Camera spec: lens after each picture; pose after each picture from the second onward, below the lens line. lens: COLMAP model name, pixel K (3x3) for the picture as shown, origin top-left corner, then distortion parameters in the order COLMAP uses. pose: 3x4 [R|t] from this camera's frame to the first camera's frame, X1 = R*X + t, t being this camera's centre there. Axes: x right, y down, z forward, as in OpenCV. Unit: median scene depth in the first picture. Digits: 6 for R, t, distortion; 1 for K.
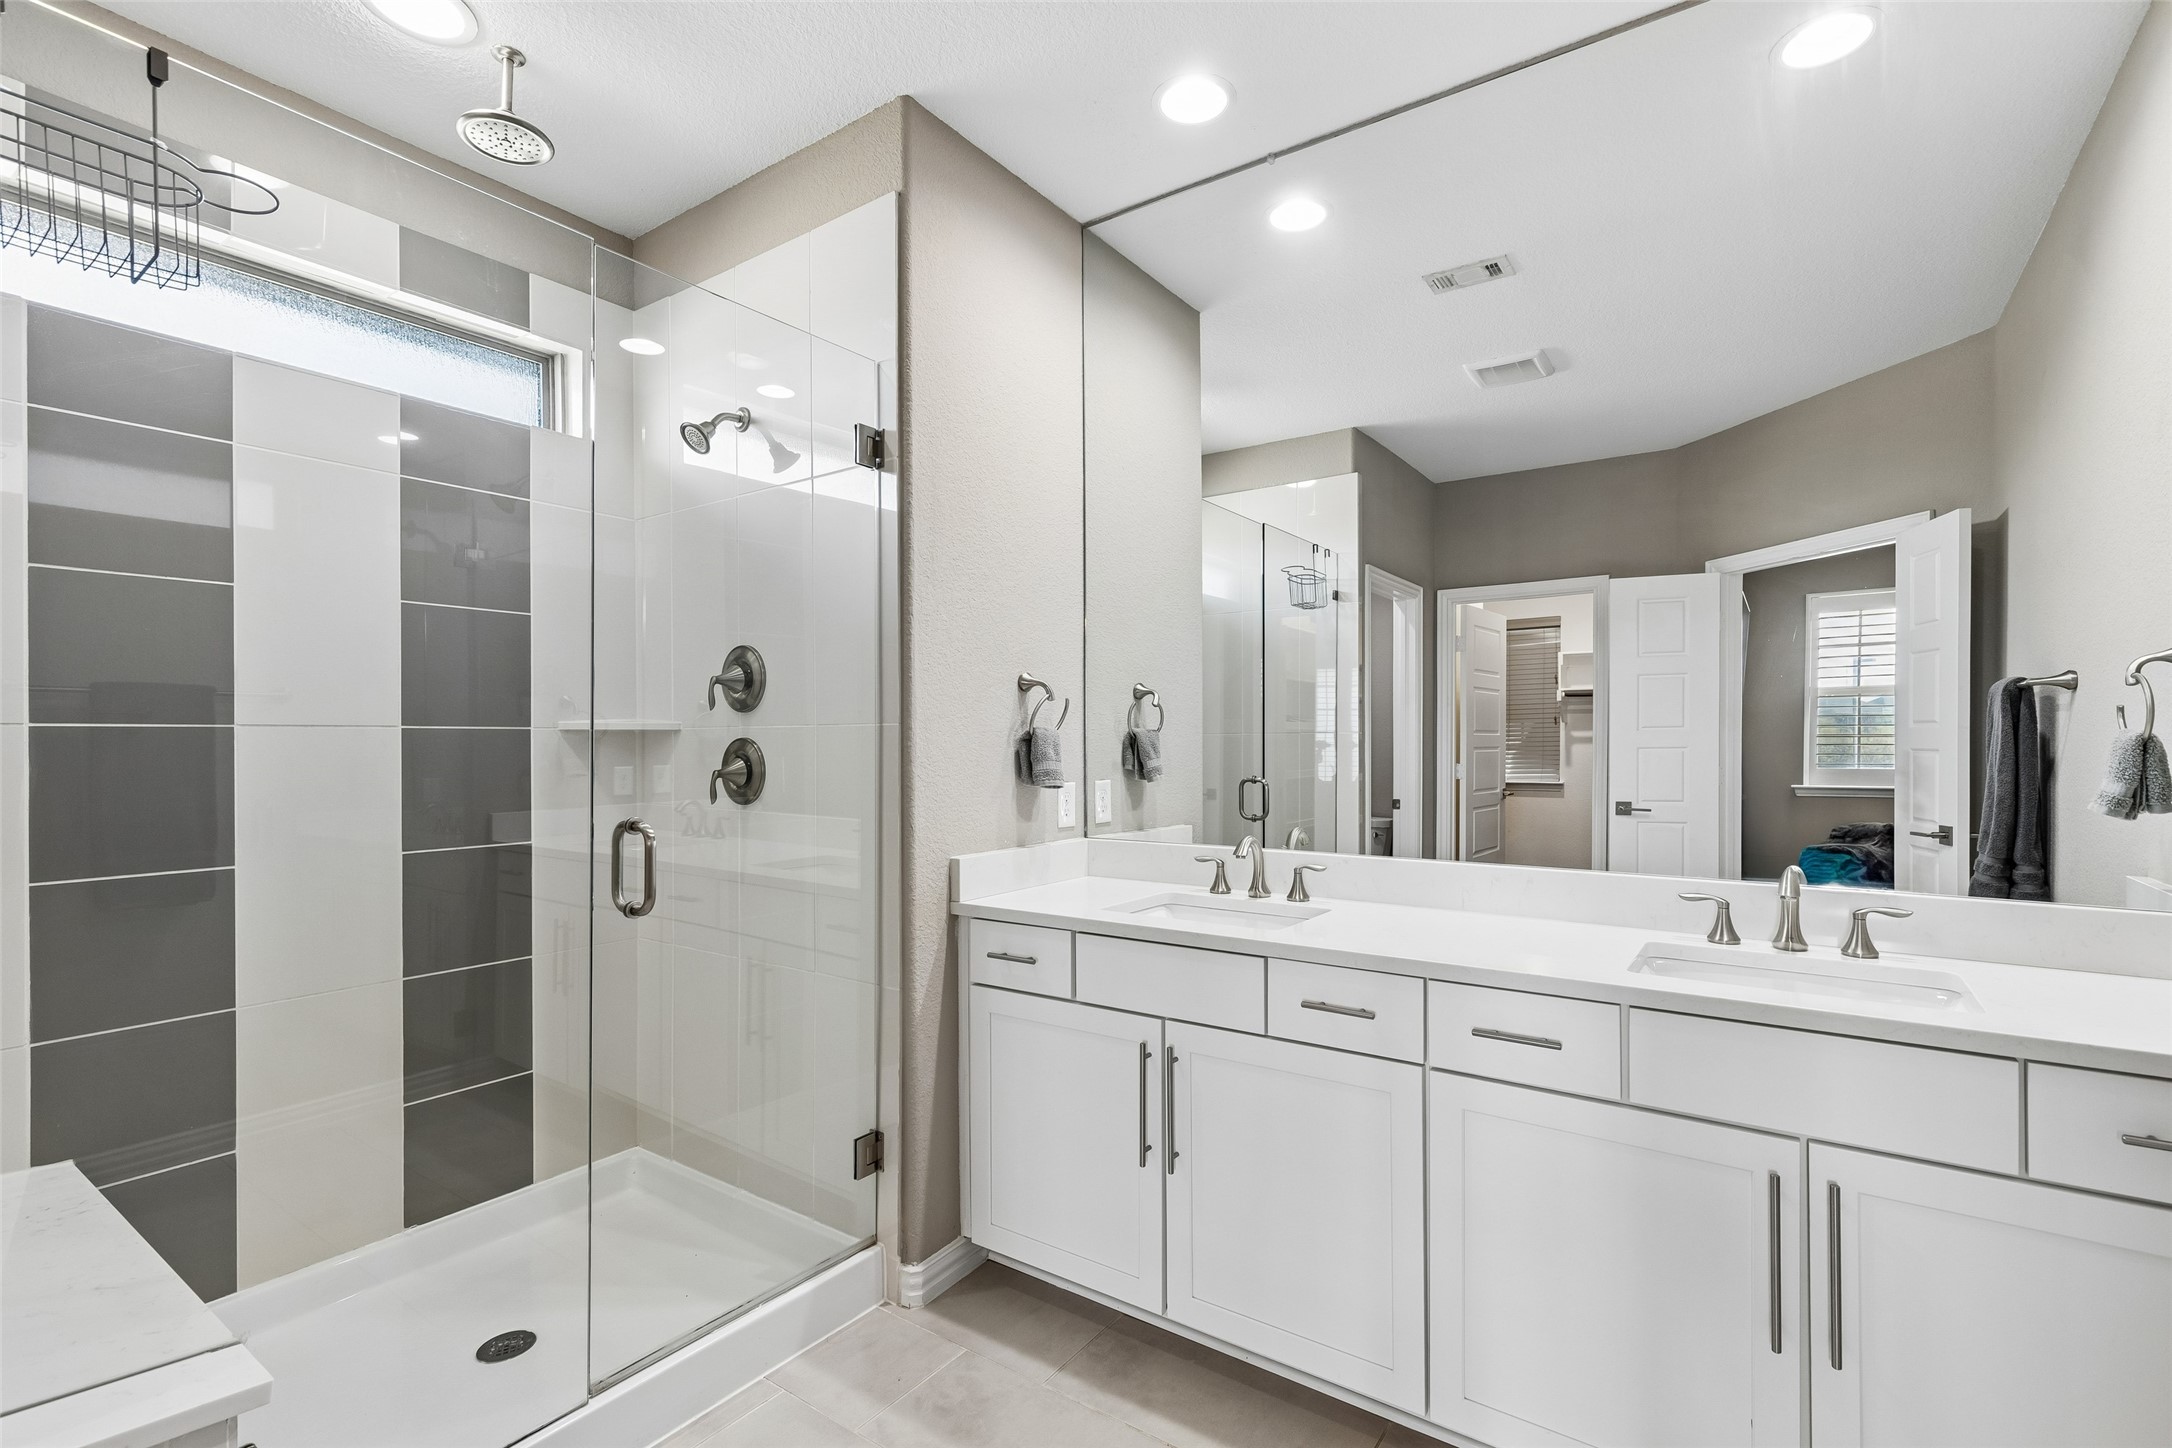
lens RADIAL K [[984.5, 0, 1100.8], [0, 984.5, 738.0], [0, 0, 1]] dist [0.007805, -0.000414]
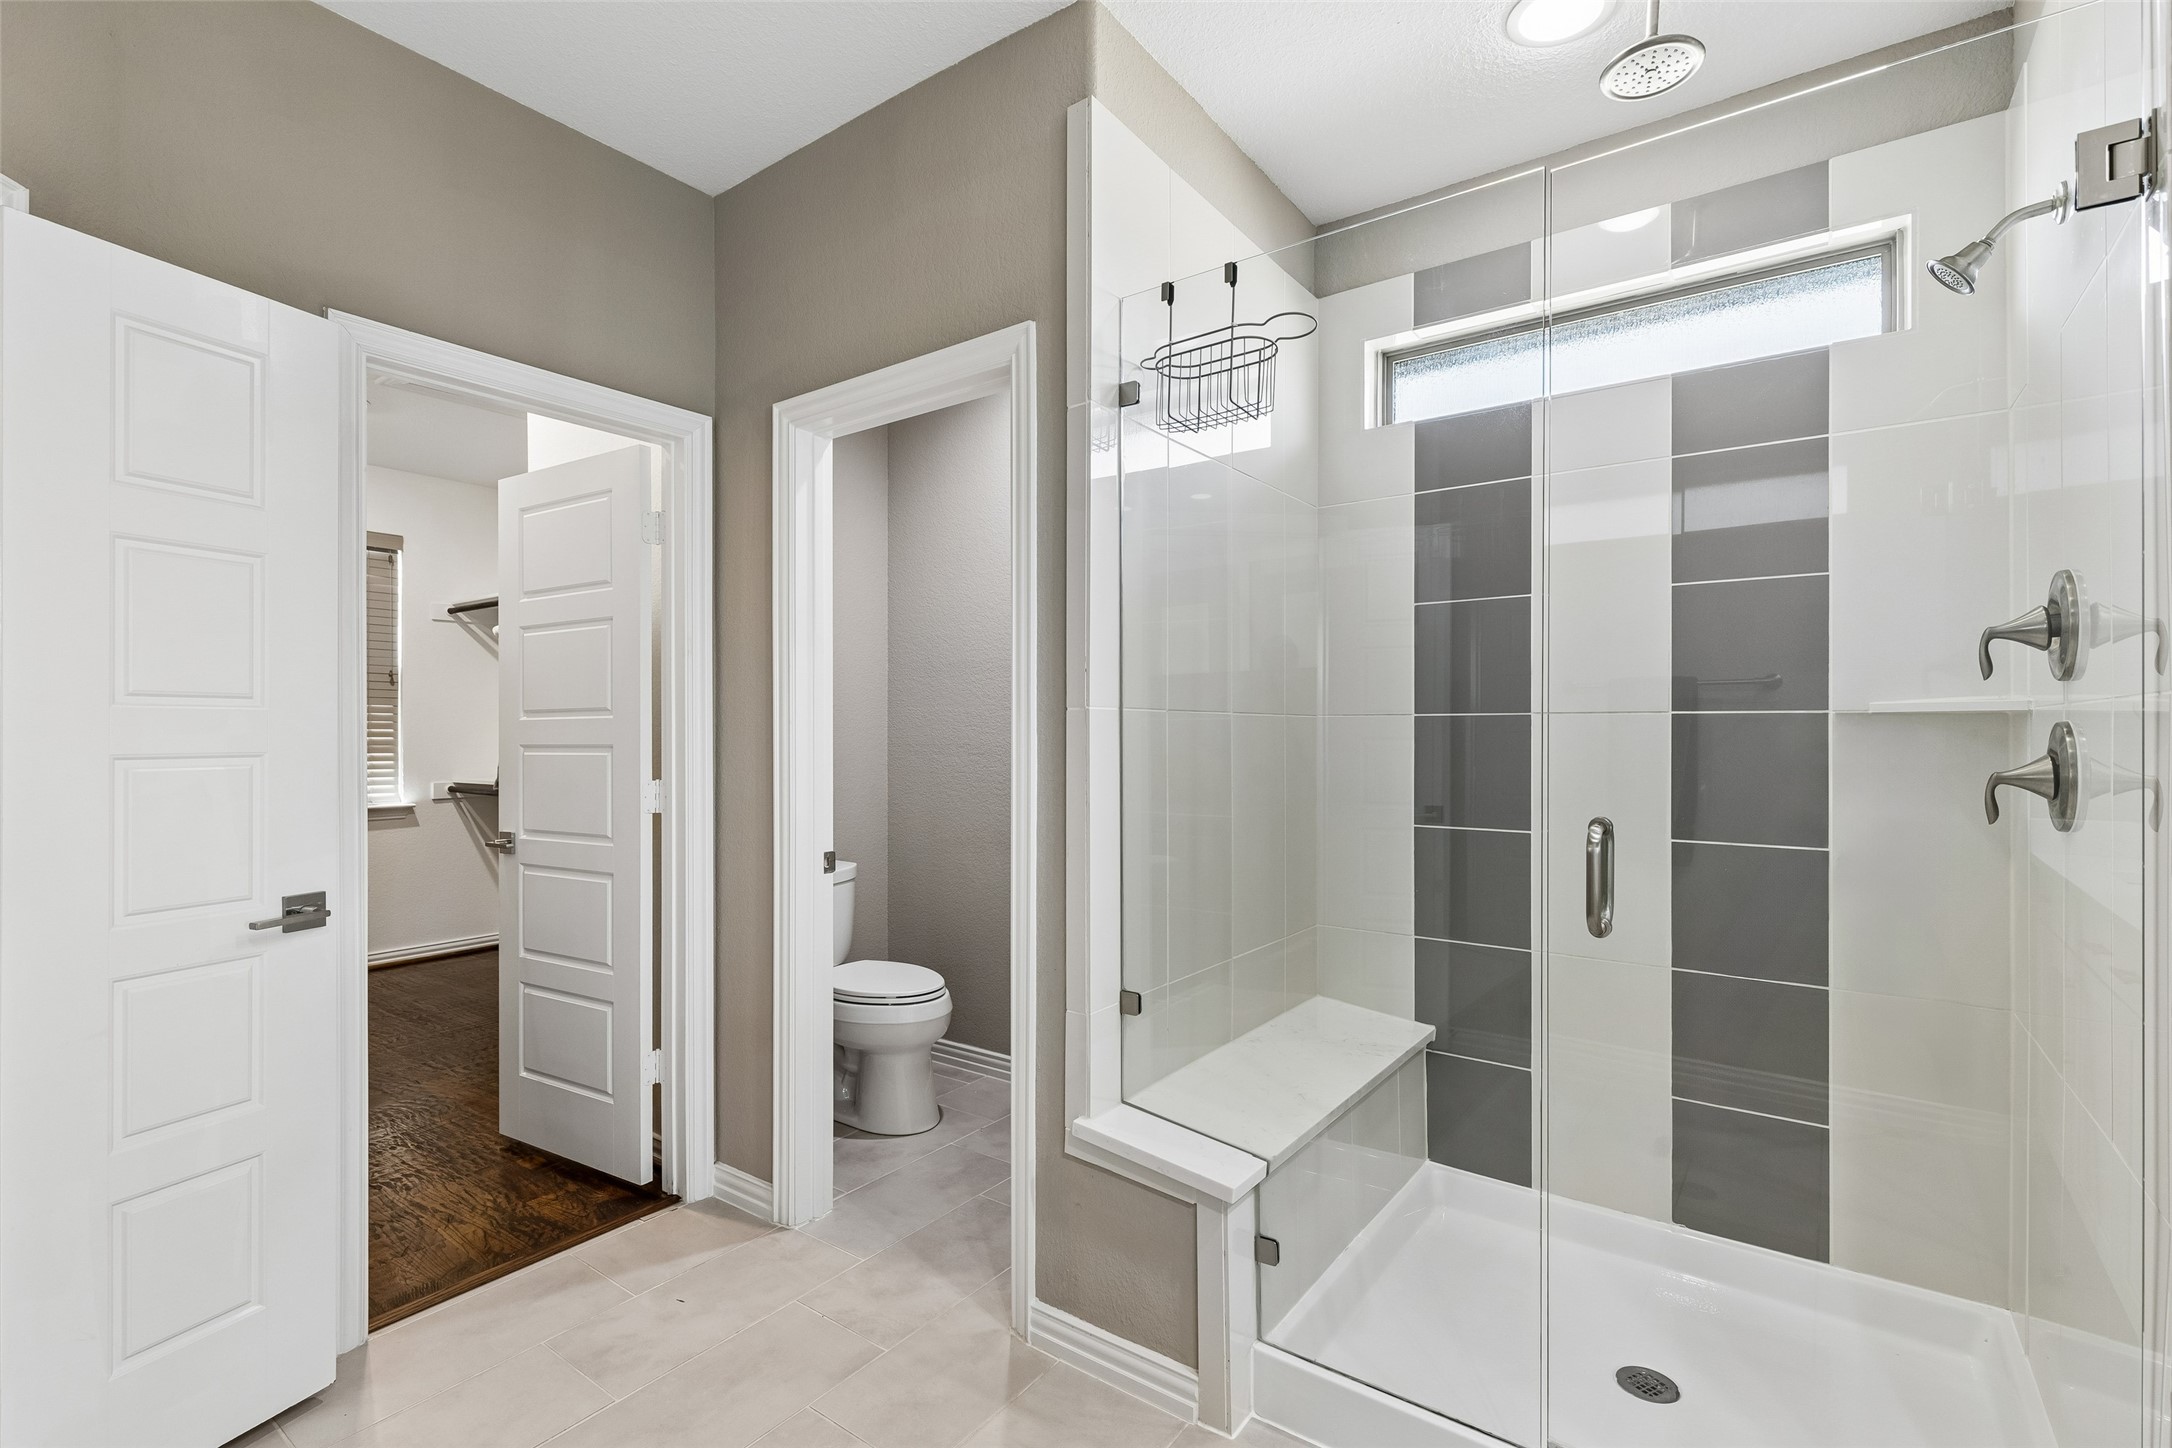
lens RADIAL K [[991.7, 0, 1086.0], [0, 991.7, 724.0], [0, 0, 1]] dist [0.013736, 0.000214]
pose [[-0.020775, 0.000172, -0.999784, 0.276943], [0.003956, 0.999992, 0.000090, -0.001805], [0.999776, -0.003953, -0.020775, 0.403400]]
